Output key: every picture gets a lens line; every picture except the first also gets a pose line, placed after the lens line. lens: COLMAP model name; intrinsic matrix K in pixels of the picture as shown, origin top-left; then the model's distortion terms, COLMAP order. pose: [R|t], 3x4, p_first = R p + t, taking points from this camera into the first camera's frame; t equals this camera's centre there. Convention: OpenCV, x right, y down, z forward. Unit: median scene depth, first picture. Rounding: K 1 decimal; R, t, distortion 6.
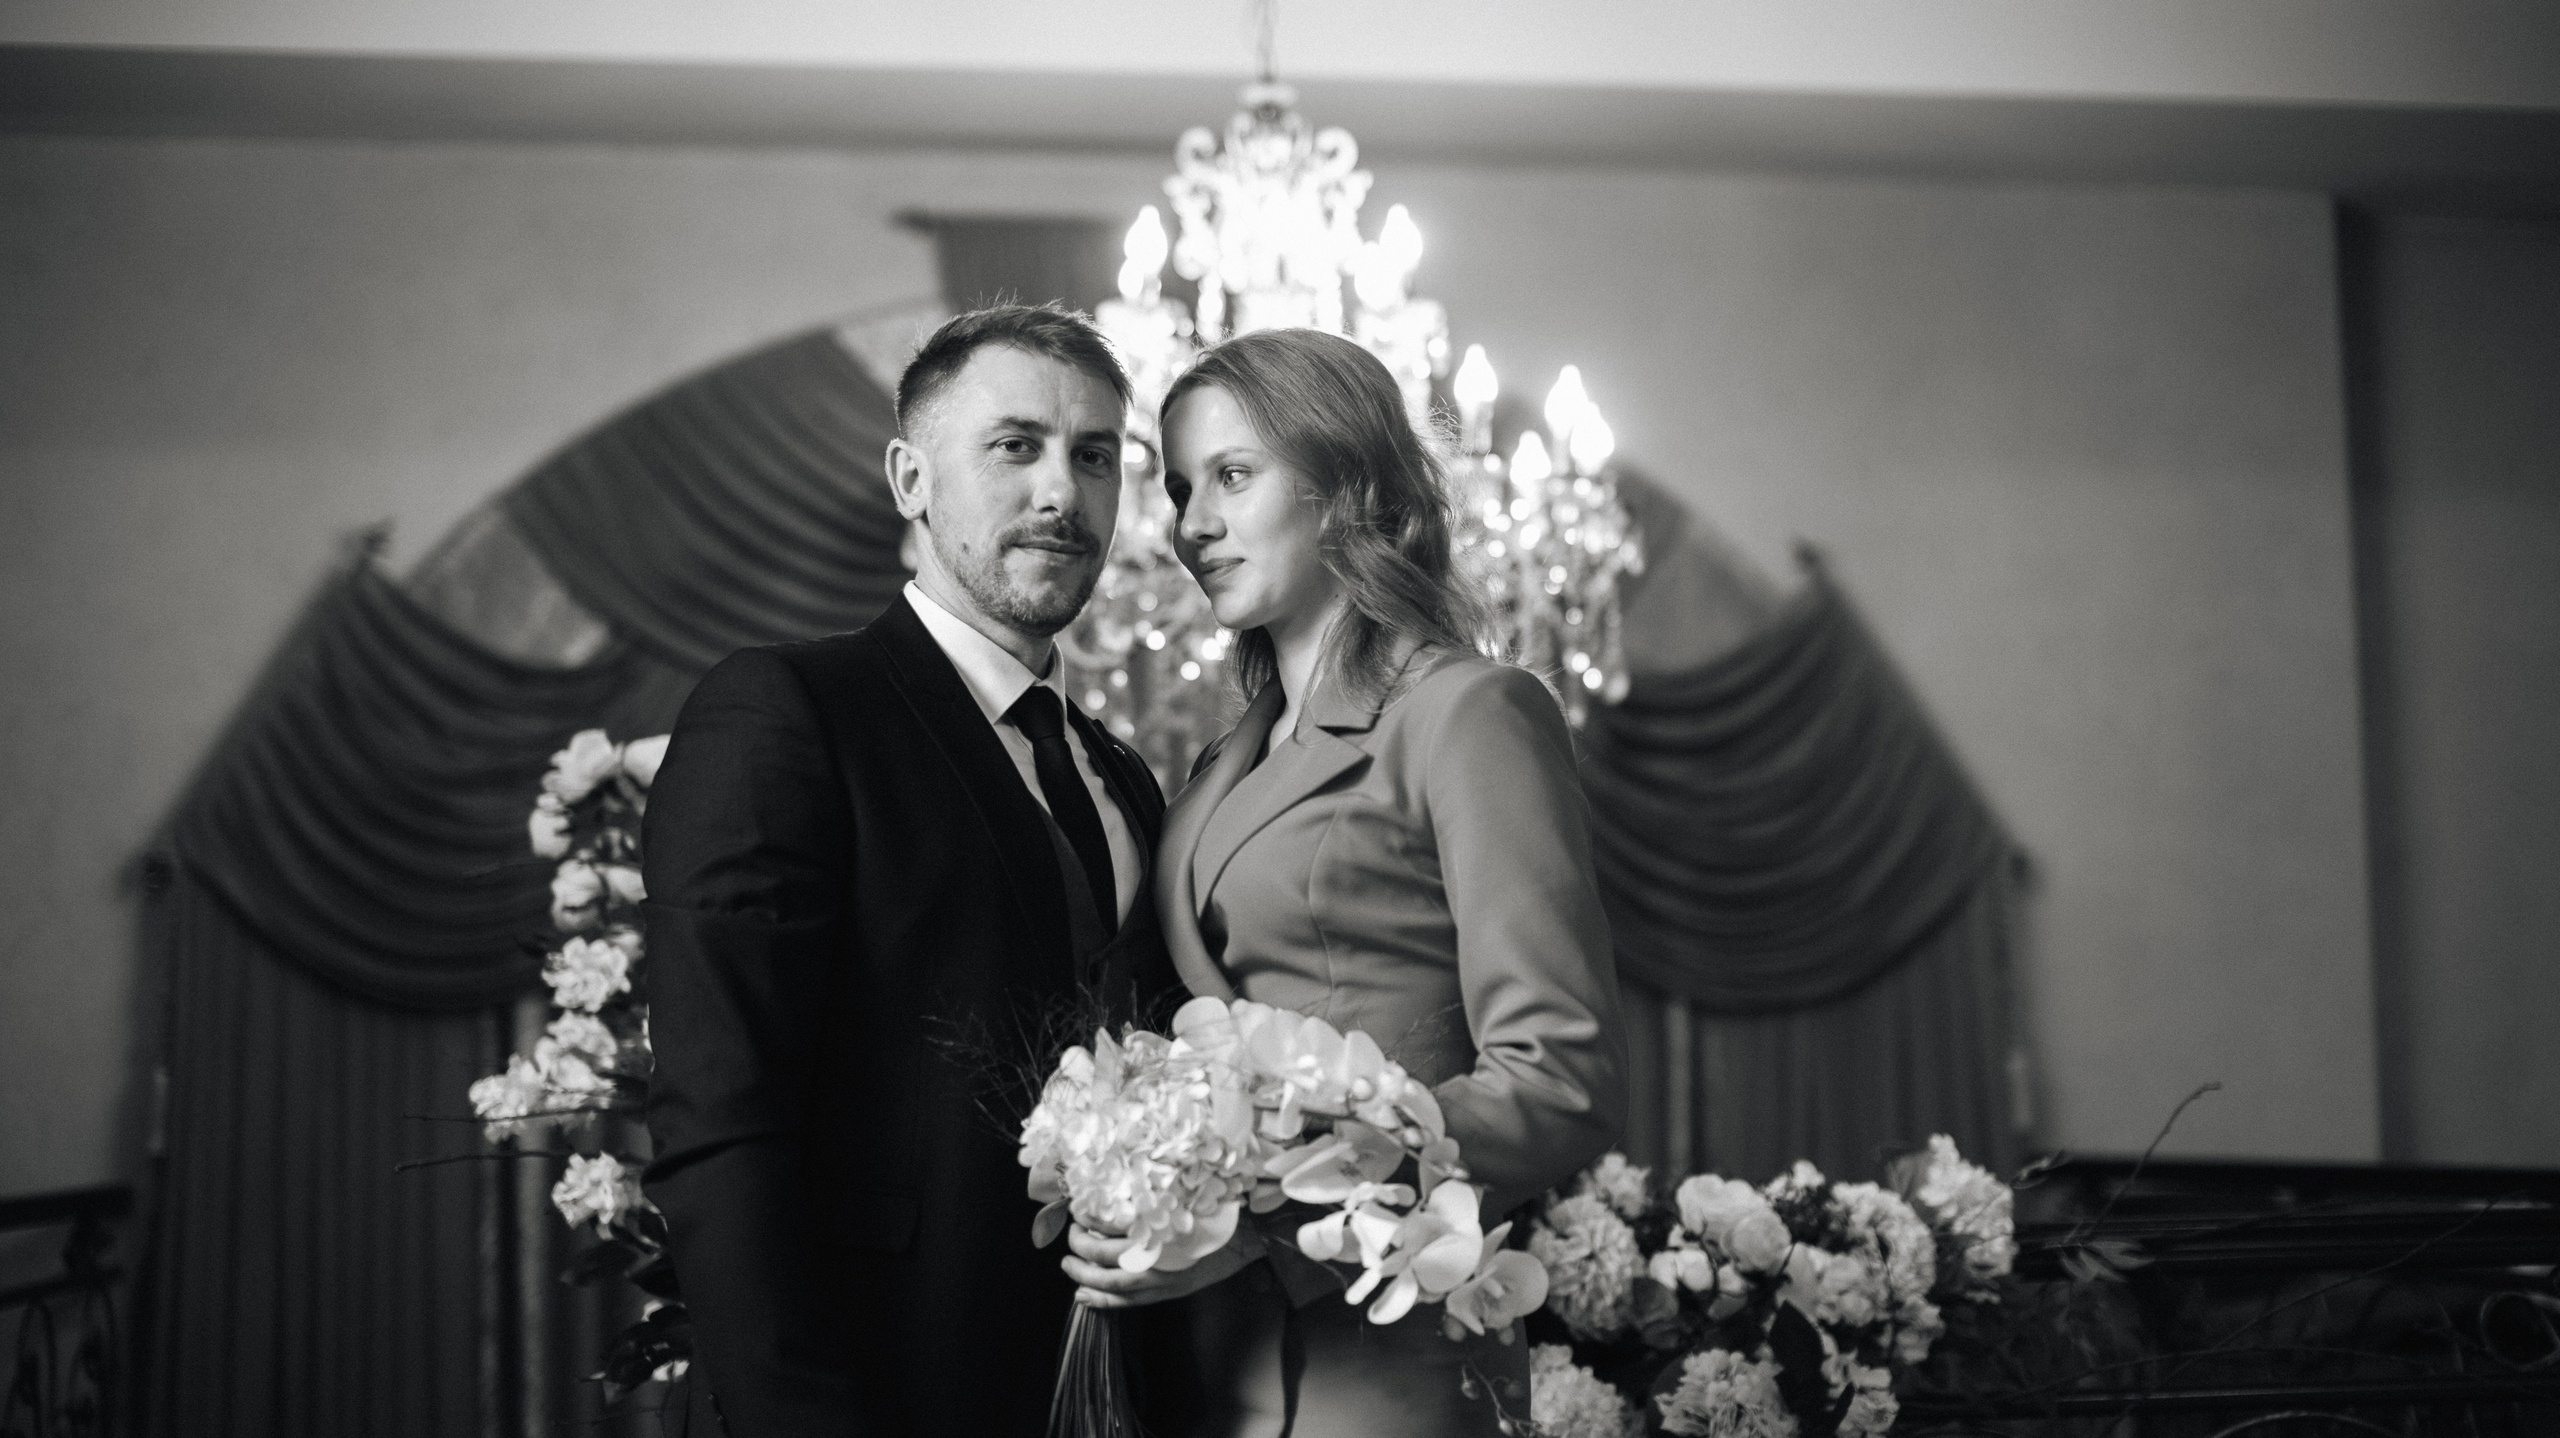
lens RADIAL K [[3533.1, 0, 1262.1], [0, 3533.1, 715.7], [0, 0, 1]] dist [-0.134570, 0.260226]
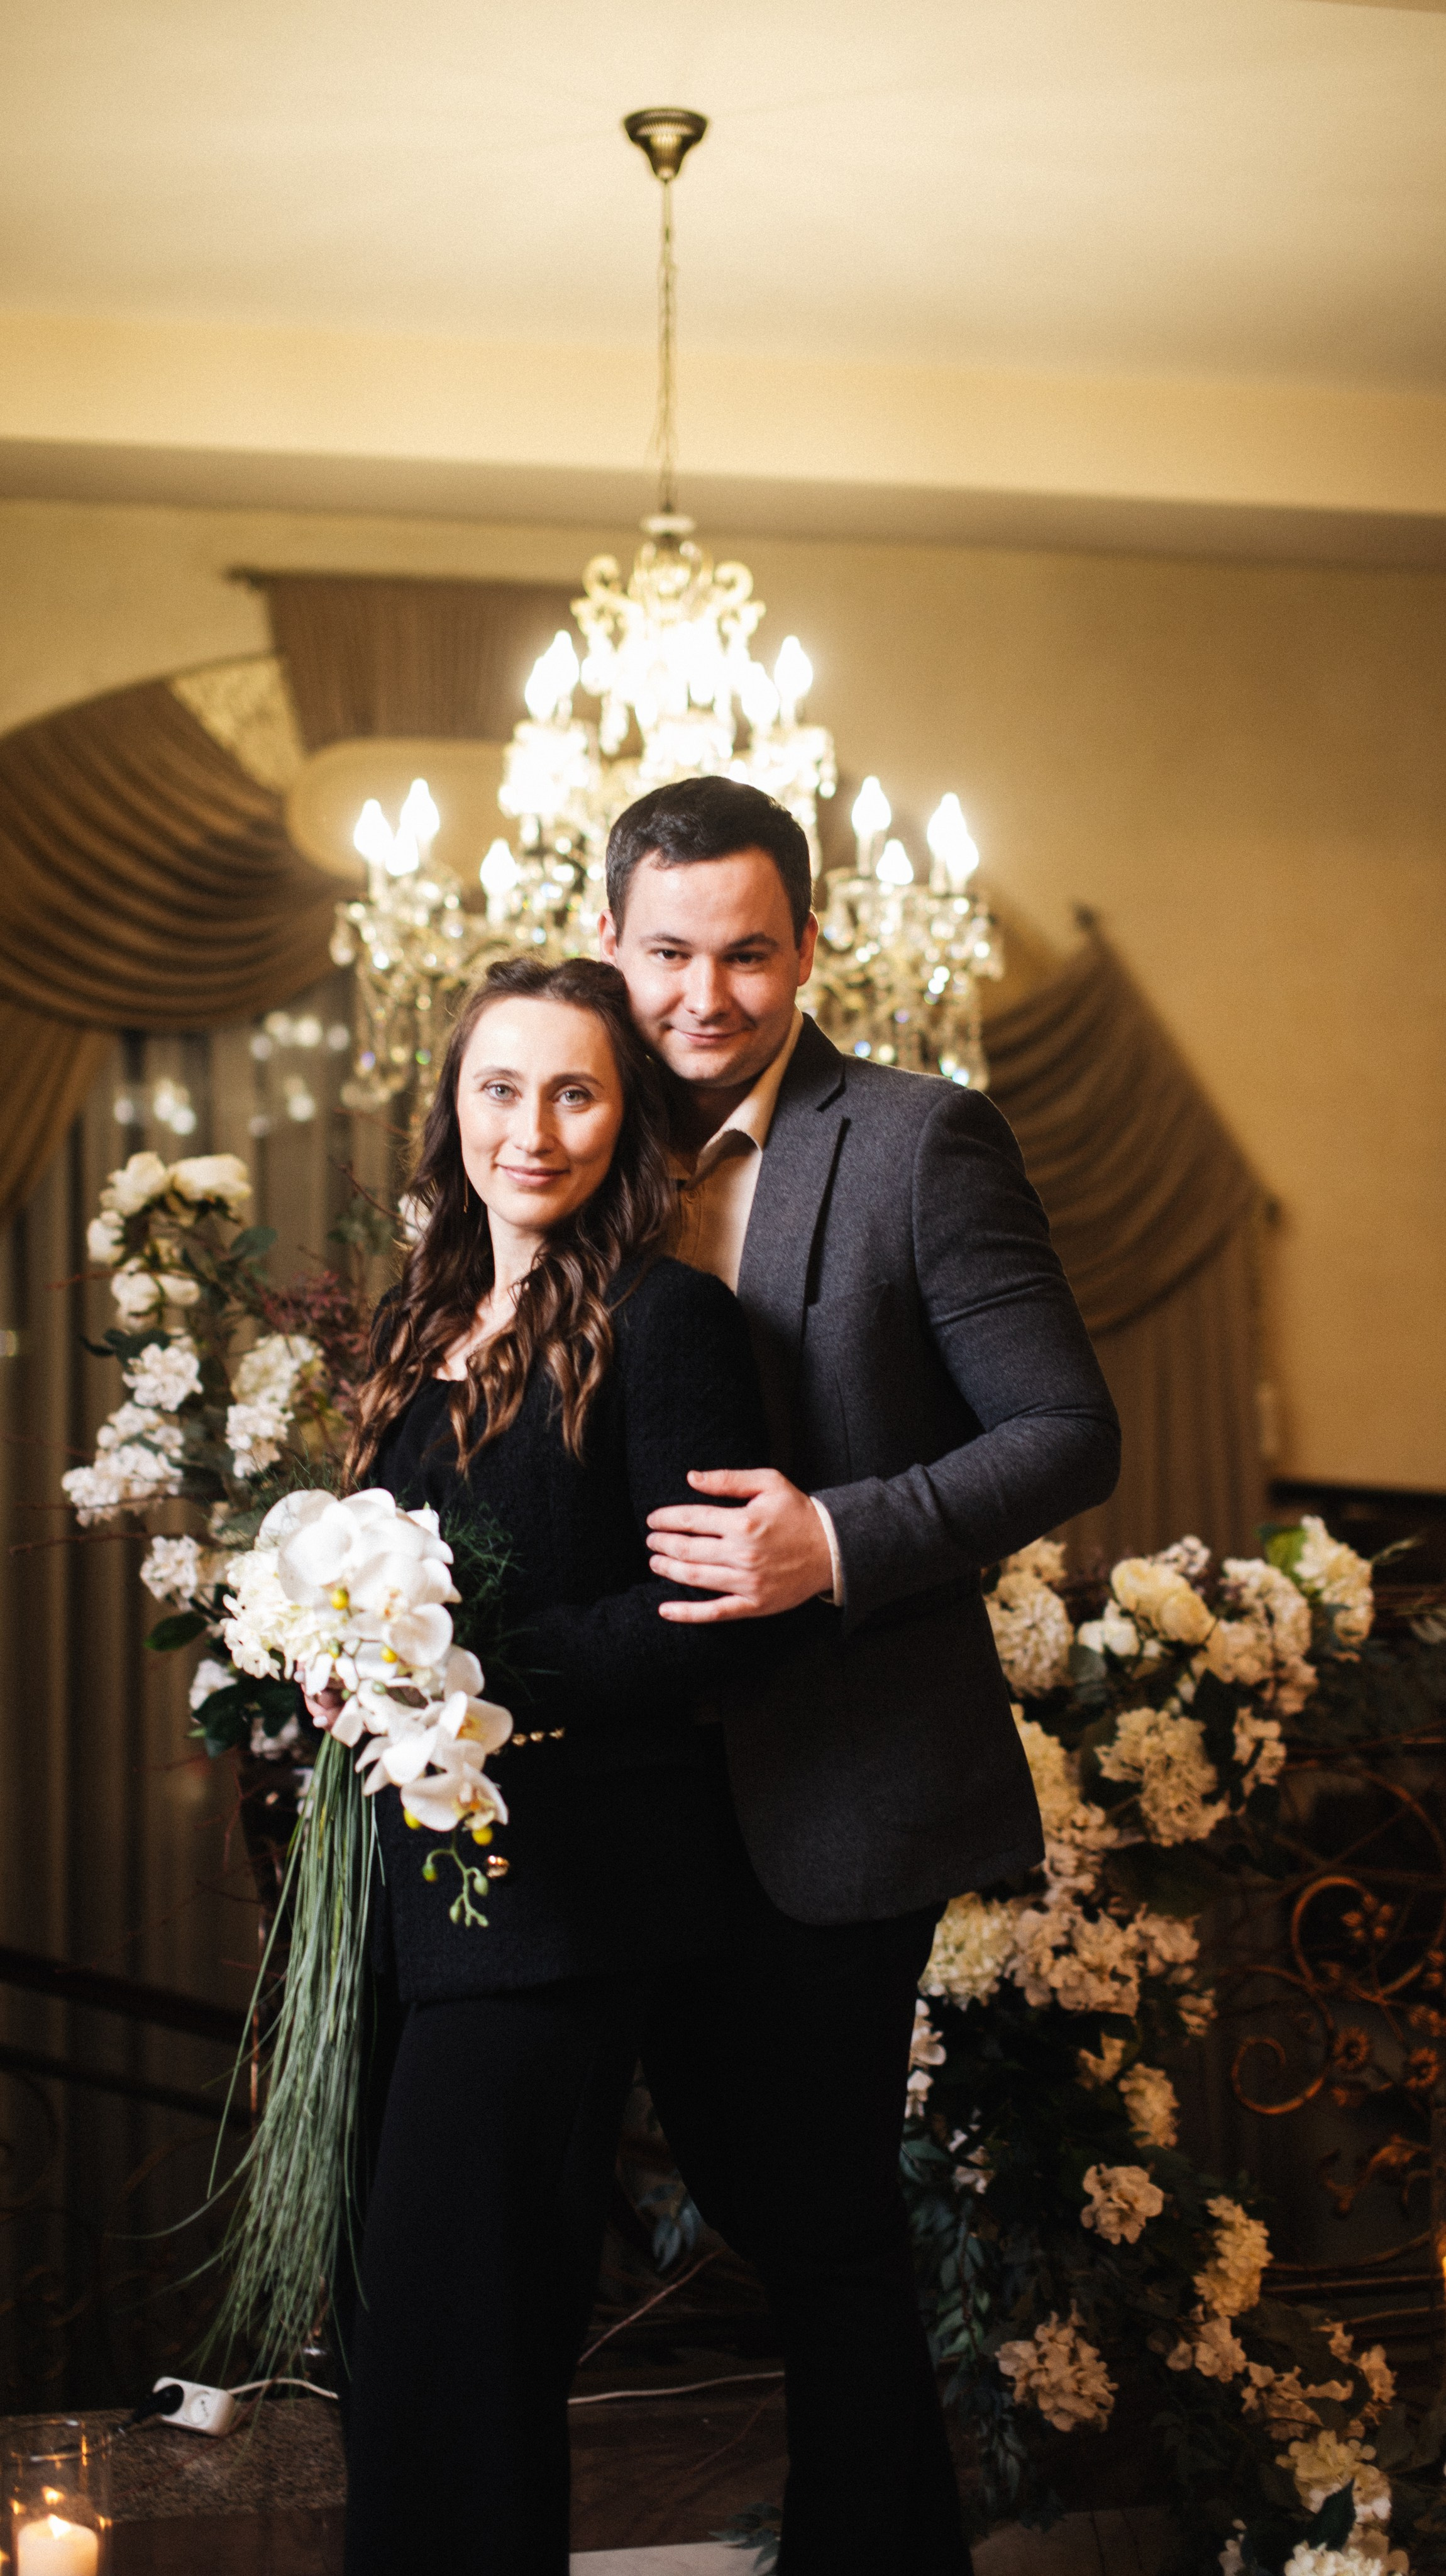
lens RADIAL K [[3584.2, 0, 723.0], [0, 3584.2, 1288.0], [0, 0, 1]] dist [-0.129609, 0.258882]
pose [[0.995530, 0.012088, 0.093669, -0.113108], [-0.020384, 0.995900, 0.088129, -0.056350], [-0.092220, -0.089645, 0.991695, -0.145905]]
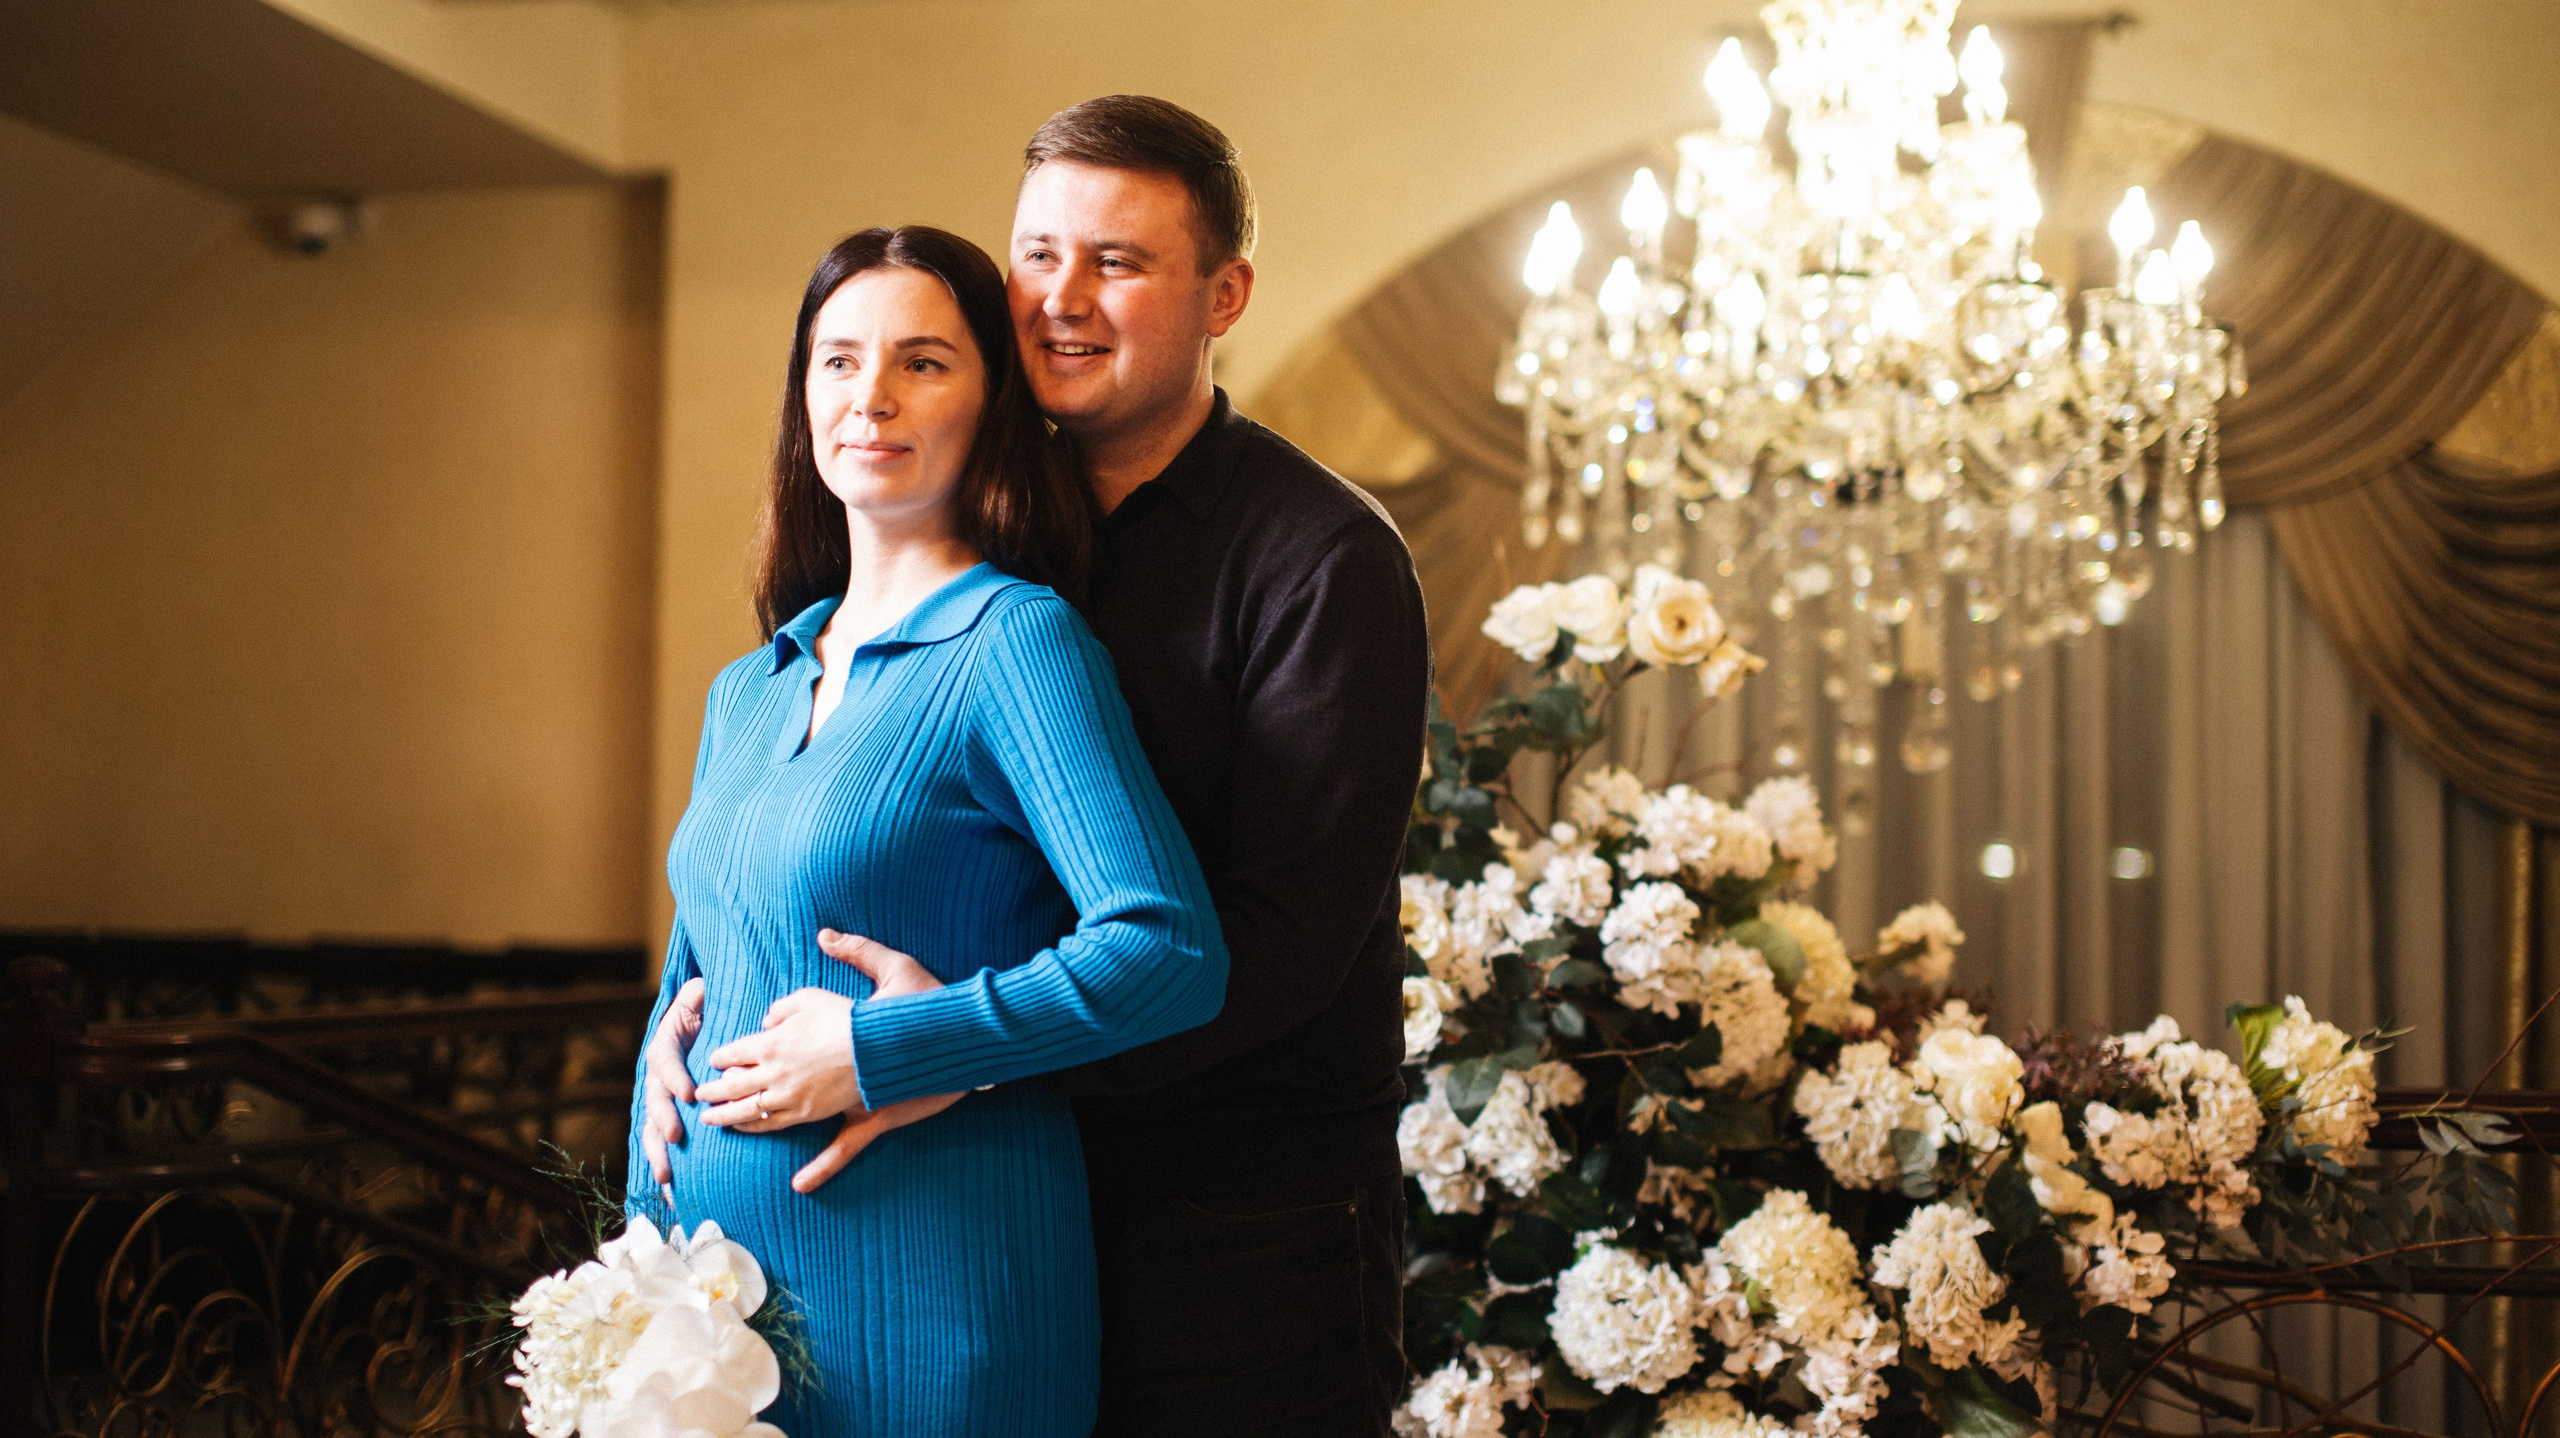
lens RADIAL K [[3533.1, 0, 1262.1], [0, 3533.1, 715.7], [0, 0, 1]] dist [-0.134570, 0.260226]
pose [[0.936806, 0.012047, -0.349642, 0.266160], [0.010310, 0.998022, 0.062011, -0.020301], [0.349698, -0.061697, 0.934829, 0.006099]]
